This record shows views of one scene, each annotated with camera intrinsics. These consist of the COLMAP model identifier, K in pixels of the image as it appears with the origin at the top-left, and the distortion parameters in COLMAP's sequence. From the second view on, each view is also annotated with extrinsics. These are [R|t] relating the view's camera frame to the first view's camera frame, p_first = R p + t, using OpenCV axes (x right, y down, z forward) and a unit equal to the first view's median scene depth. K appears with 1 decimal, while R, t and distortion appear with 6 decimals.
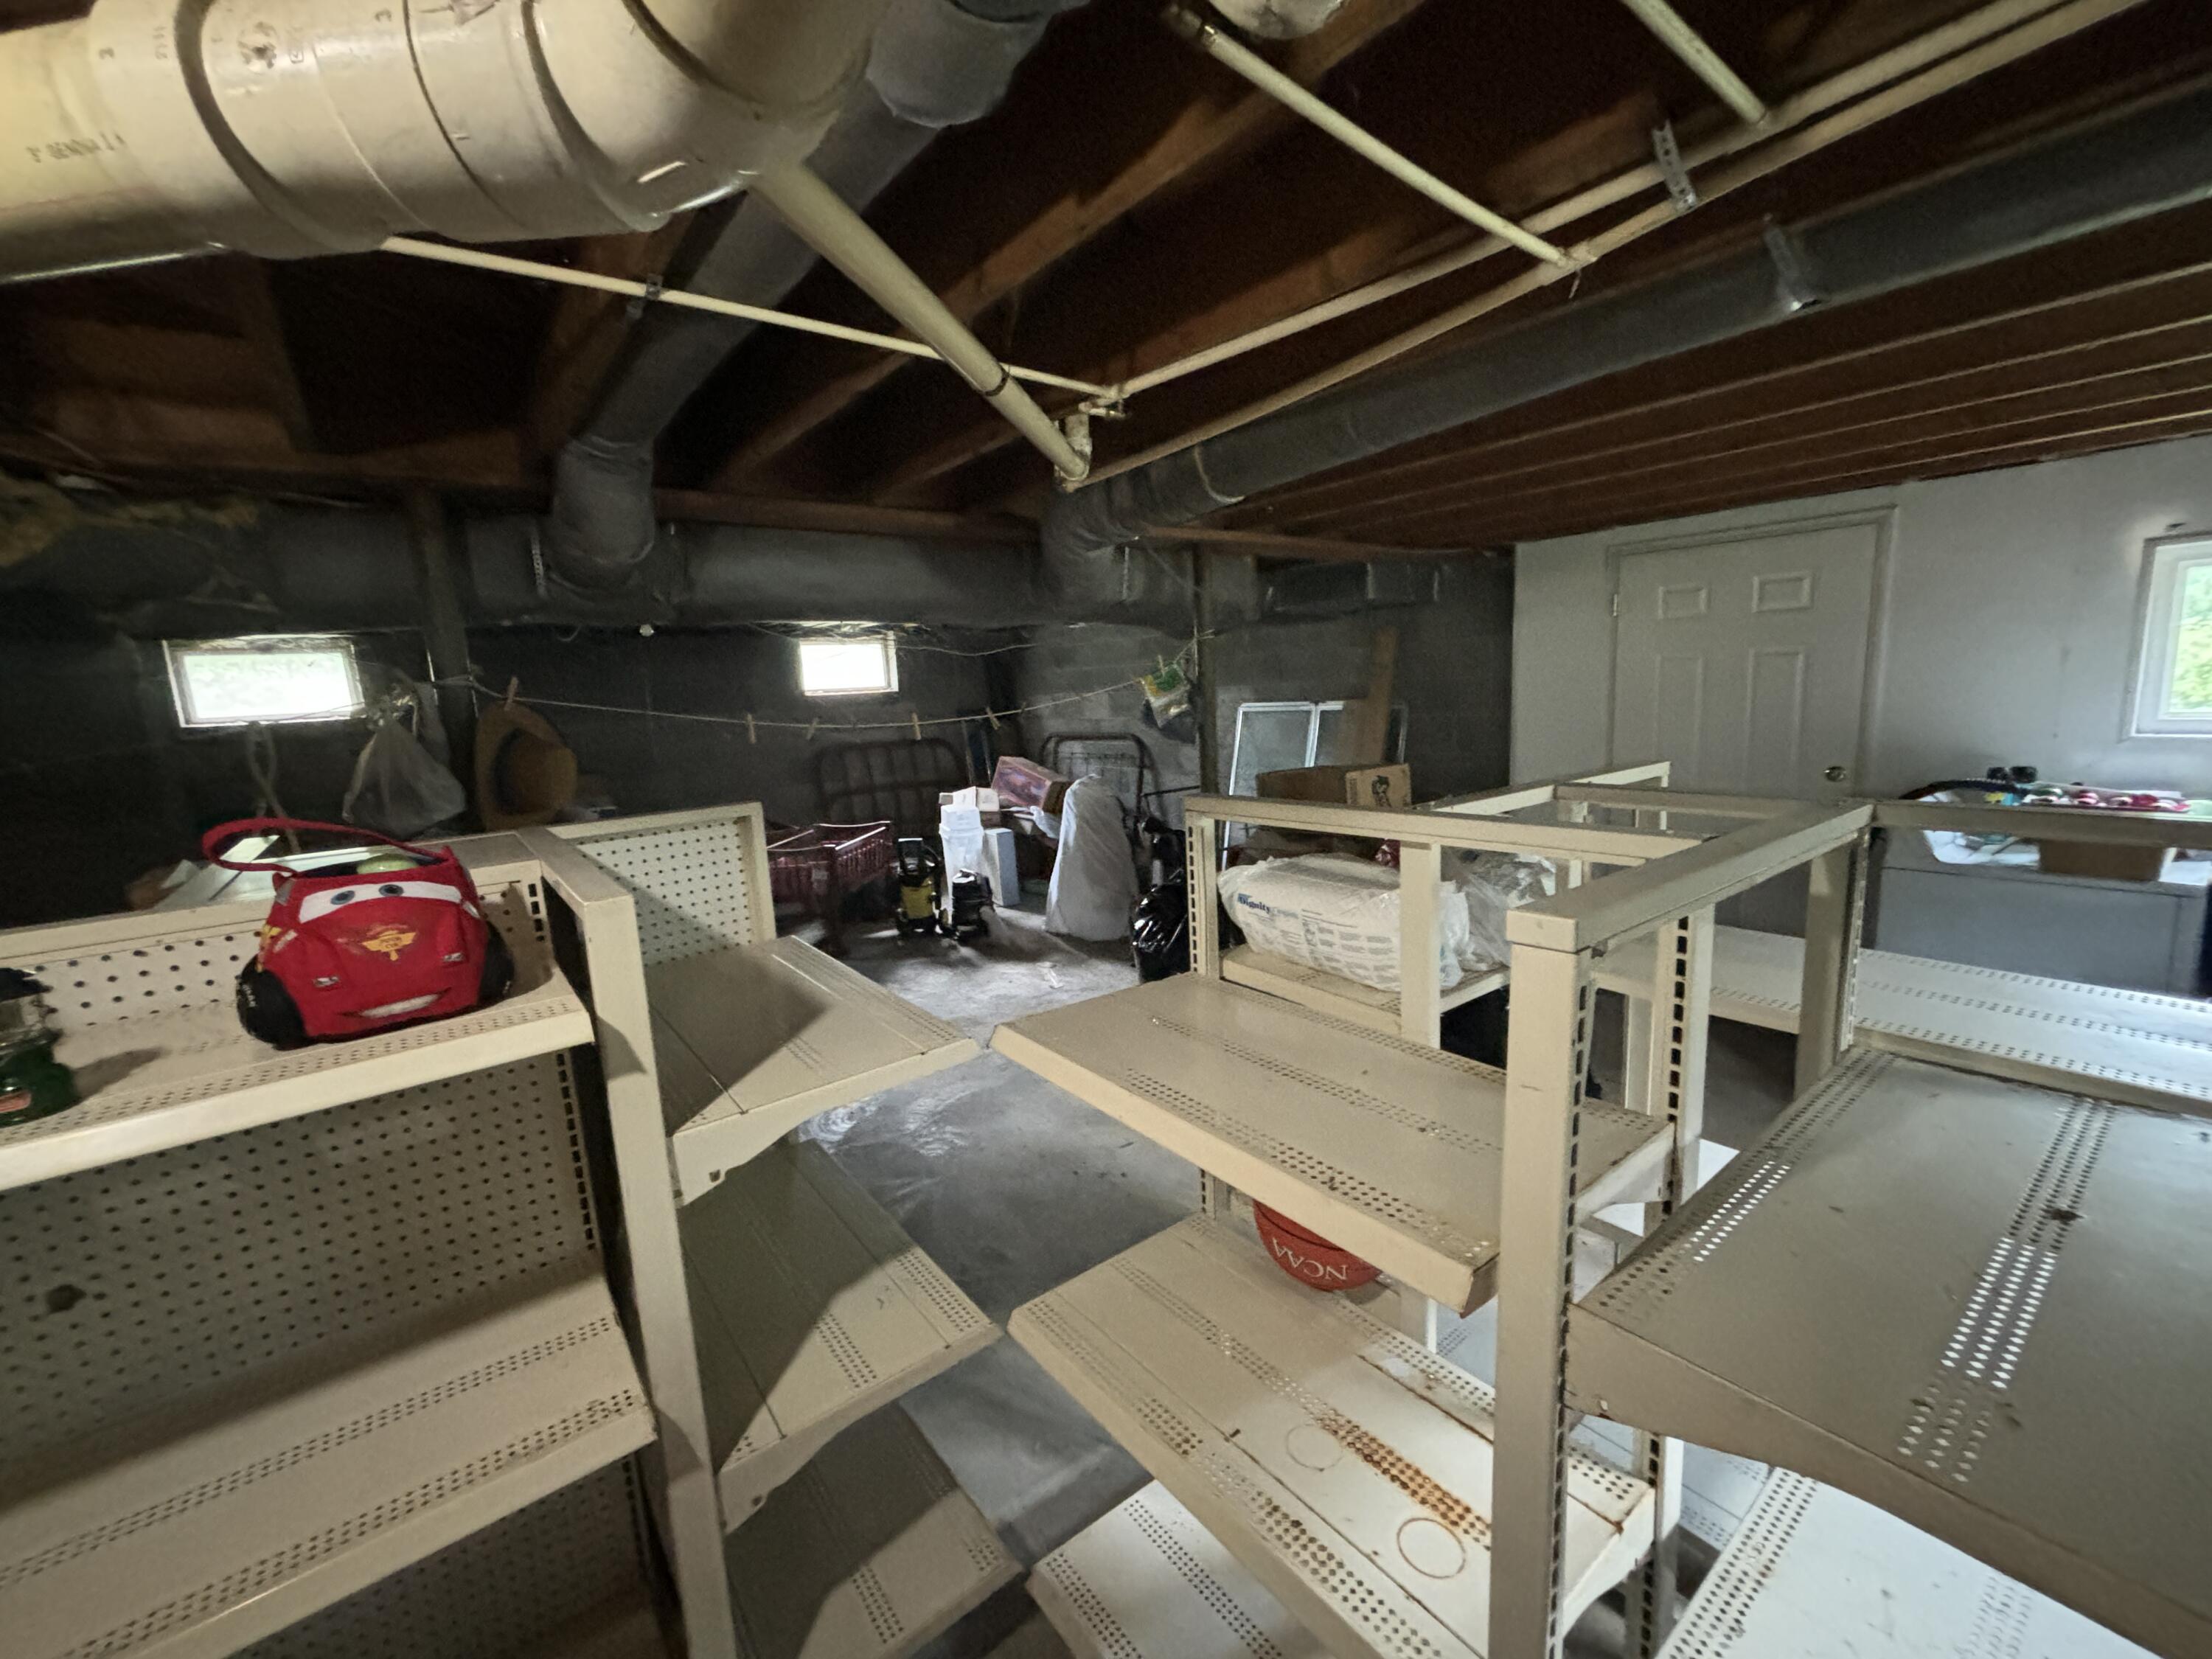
lens RADIAL K [[888.4, 0, 1094.6], [0, 888.4, 831.1], [0, 0, 1]] dist [0.011487, 0.000174]
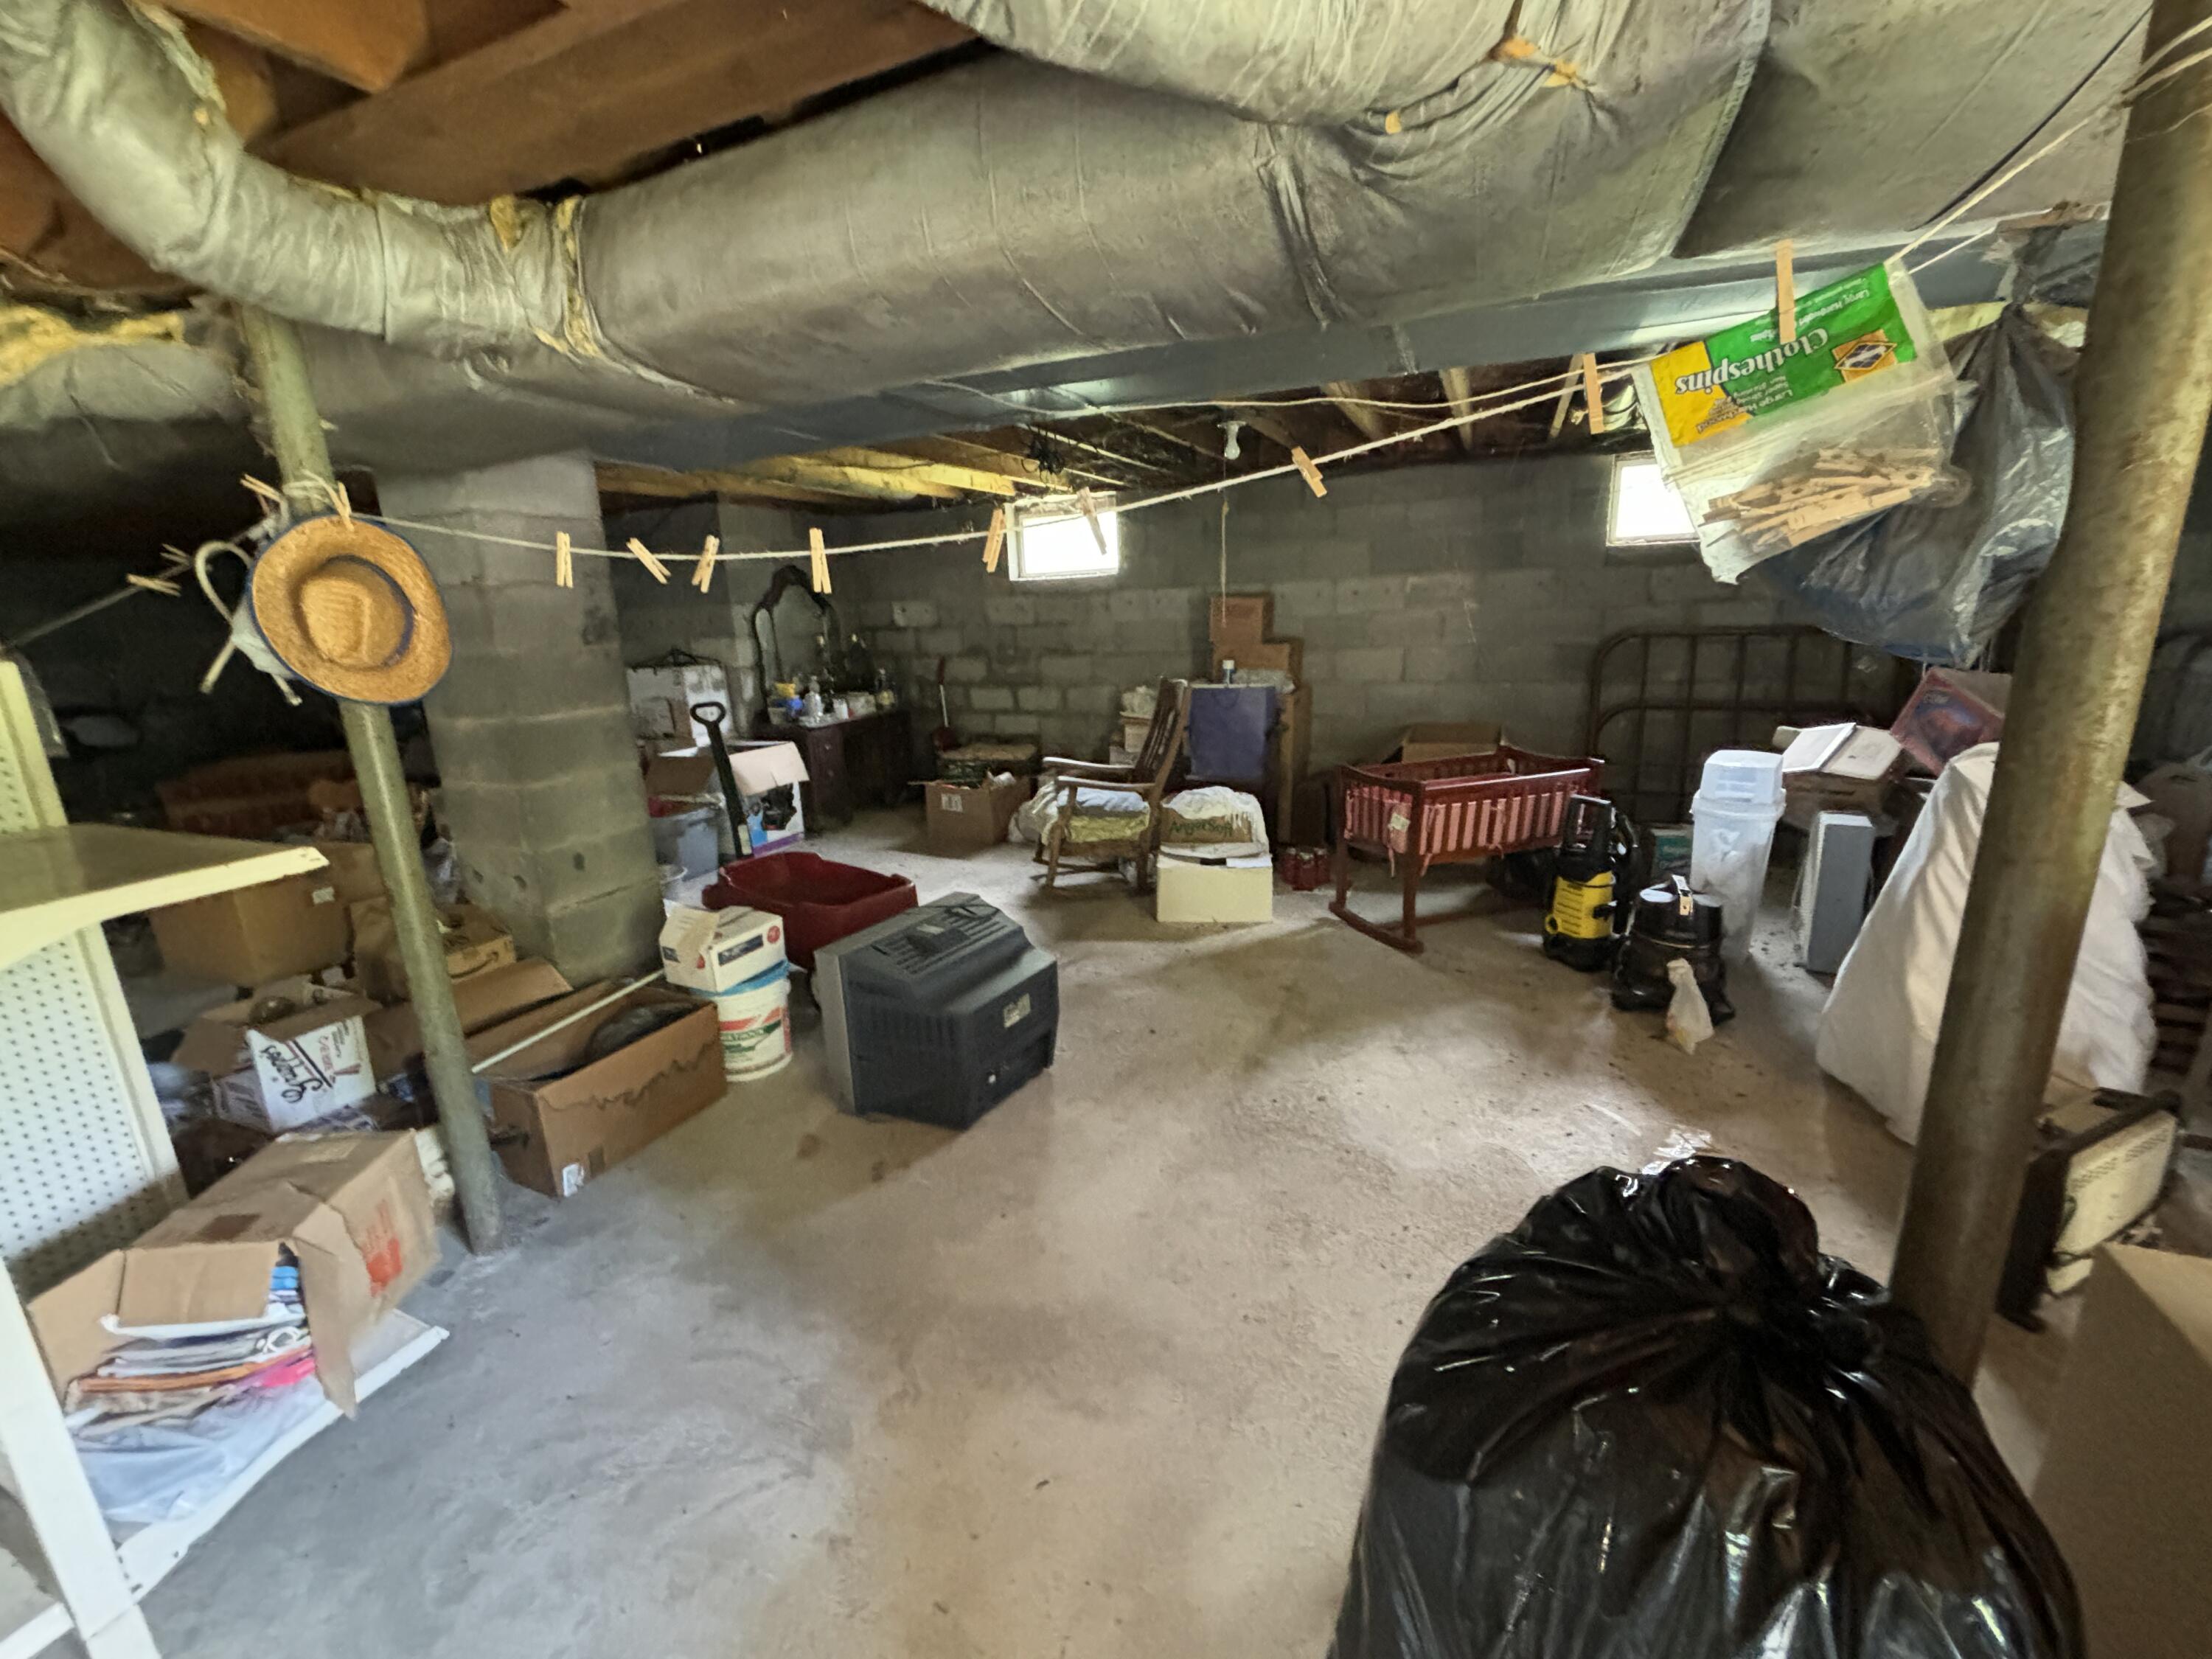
lens RADIAL K [[888.4, 0, 1103.9], [0, 888.4, 828.5], [0, 0, 1]] dist [0.011487, 0.000174]
pose [[0.473632, 0.243268, -0.846459, 0.178430], [-0.130799, 0.969867, 0.205547, -0.066887], [0.870956, 0.013363, 0.491179, 0.617635]]
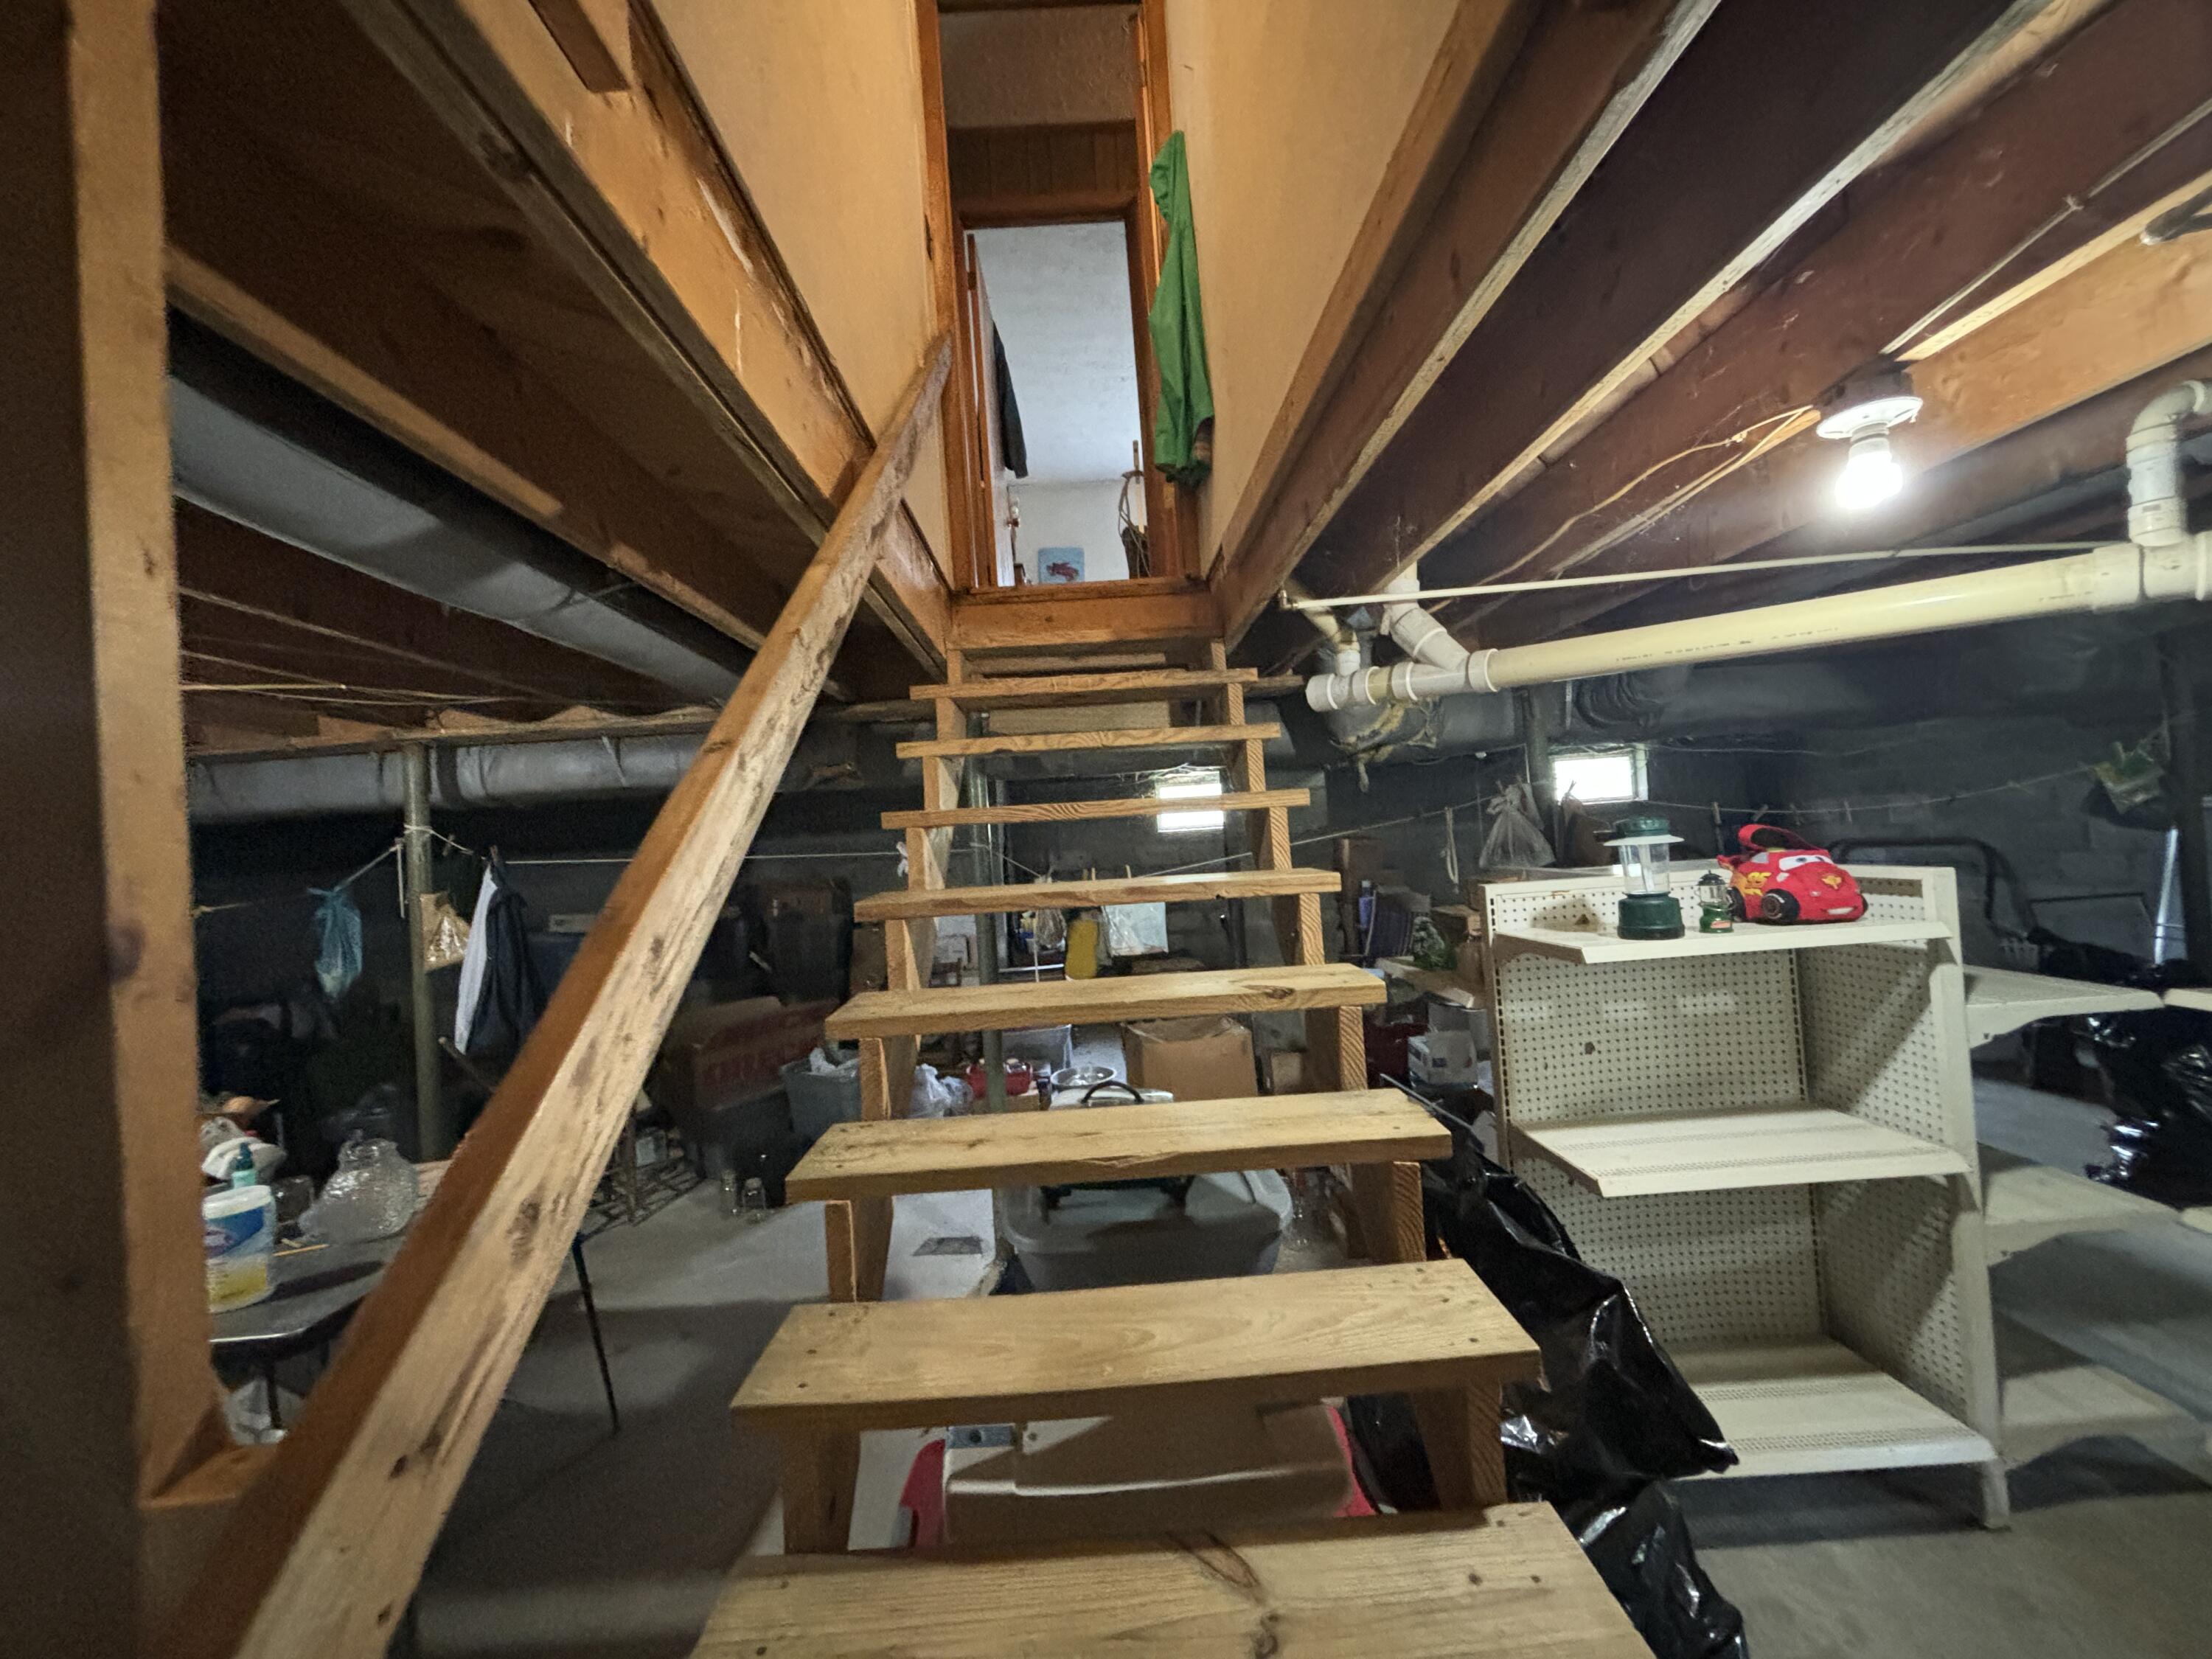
lens RADIAL K [[888.4, 0, 1105.1], [0, 888.4, 826.0], [0, 0, 1]] dist [0.011487, 0.000174]
pose [[0.802837, -0.012109, -0.596075, -0.195510], [-0.072805, 0.990320, -0.118178, 0.080558], [0.591736, 0.138275, 0.794184, -0.381425]]
